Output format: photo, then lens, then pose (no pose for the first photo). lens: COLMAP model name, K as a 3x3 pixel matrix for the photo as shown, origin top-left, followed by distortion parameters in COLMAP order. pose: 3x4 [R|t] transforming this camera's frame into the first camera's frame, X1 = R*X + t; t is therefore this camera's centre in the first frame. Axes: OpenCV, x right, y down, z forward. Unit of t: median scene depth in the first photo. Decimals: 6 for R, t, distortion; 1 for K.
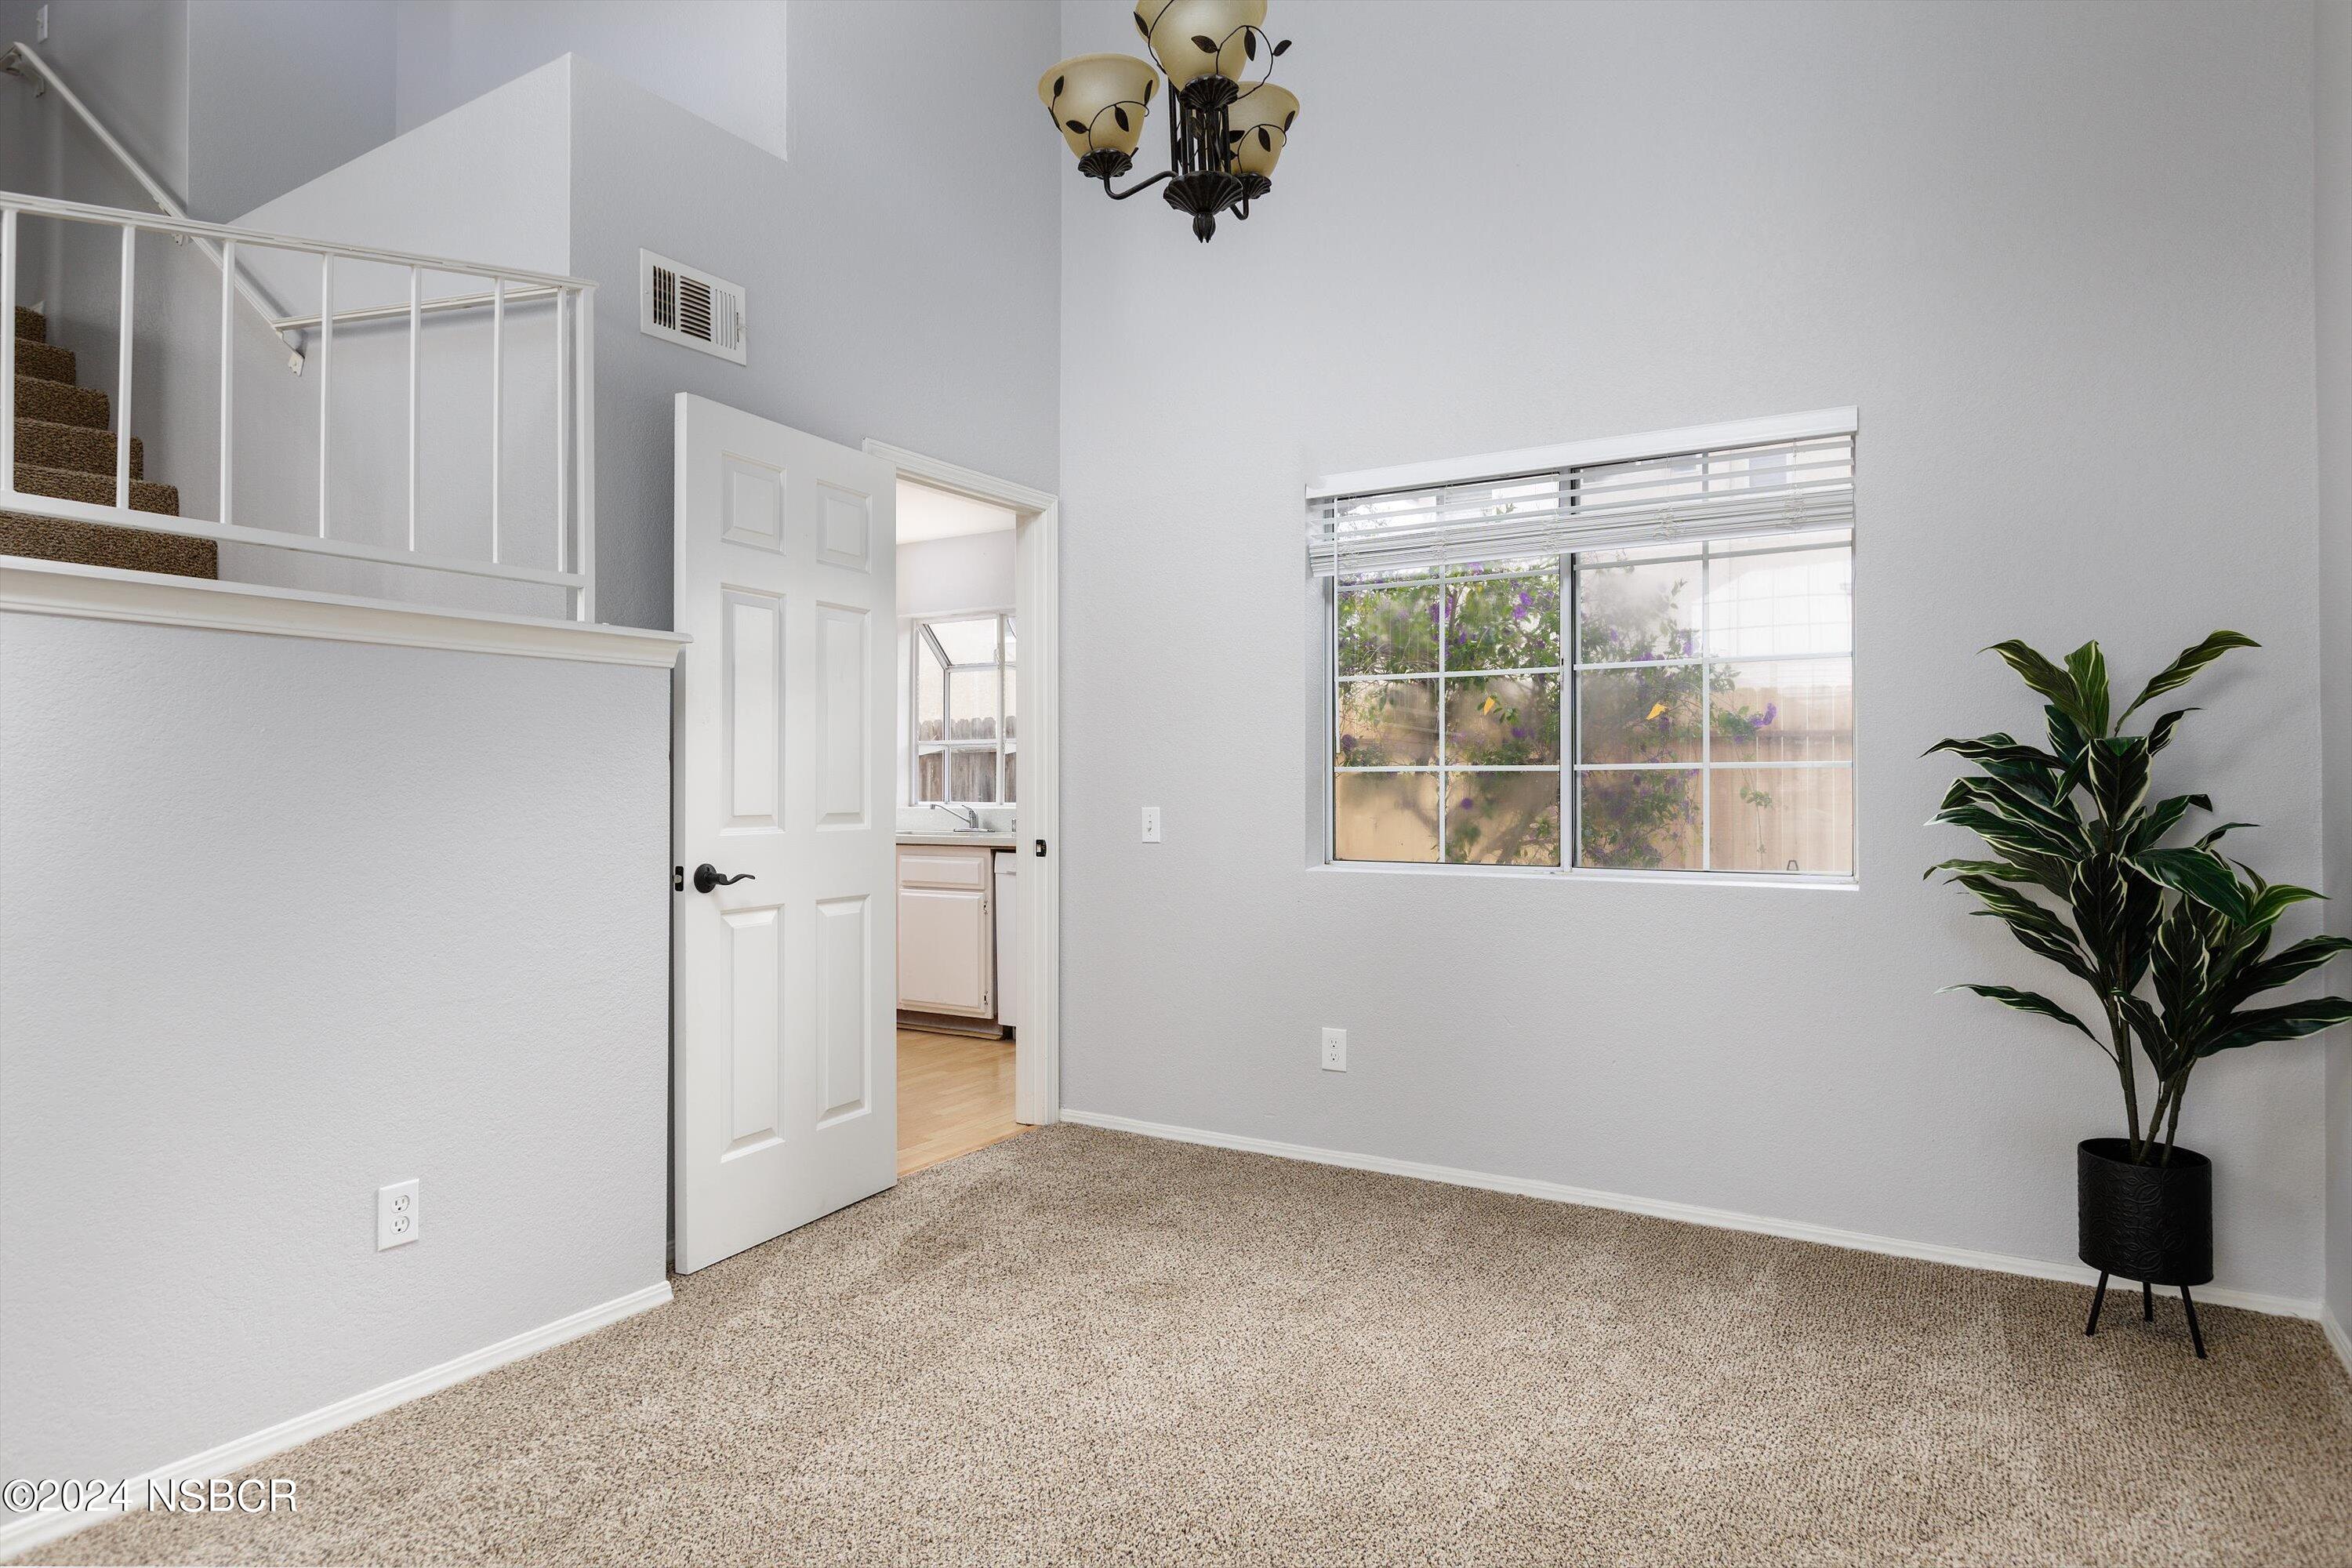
lens RADIAL K [[1319.0, 0, 1176.0], [0, 1319.0, 784.0], [0, 0, 1]] dist [0.001327, 0.000298]
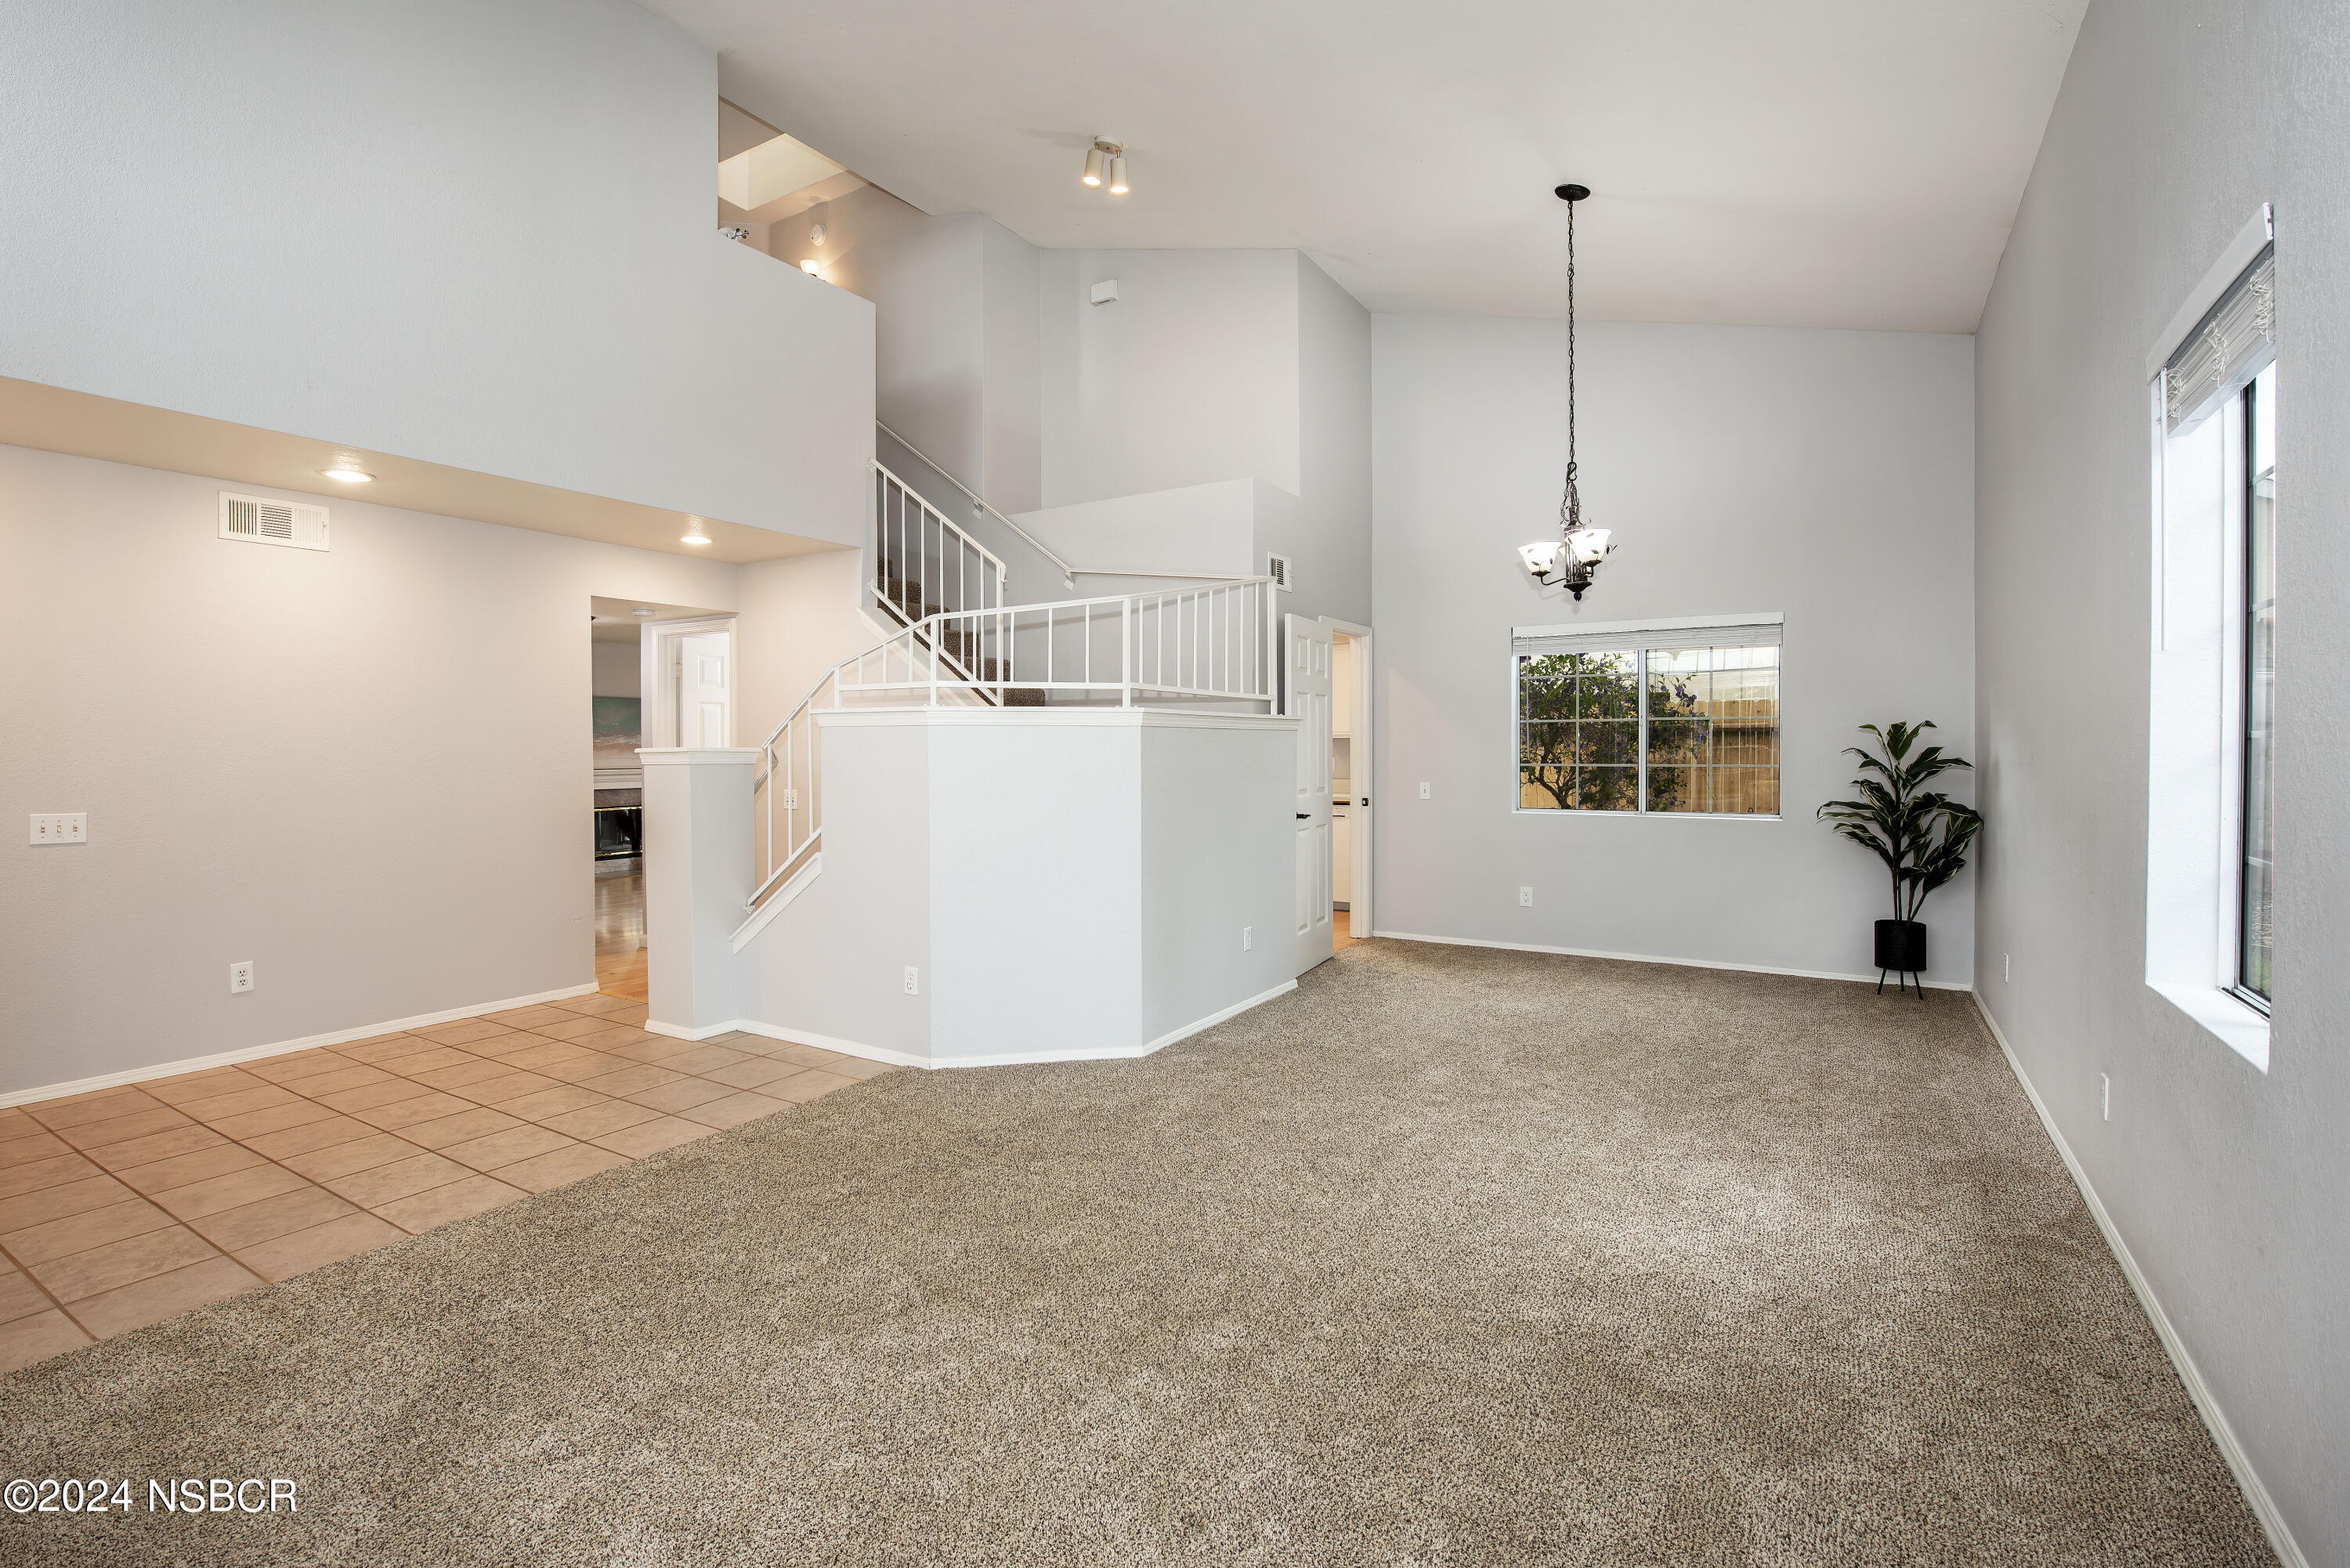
lens RADIAL K [[1058.3, 0, 1149.9], [0, 1058.3, 771.3], [0, 0, 1]] dist [0.000298, -0.000225]
pose [[0.999891, -0.003816, -0.014260, -0.595872], [0.004175, 0.999673, 0.025234, -0.060841], [0.014159, -0.025290, 0.999580, -0.919722]]
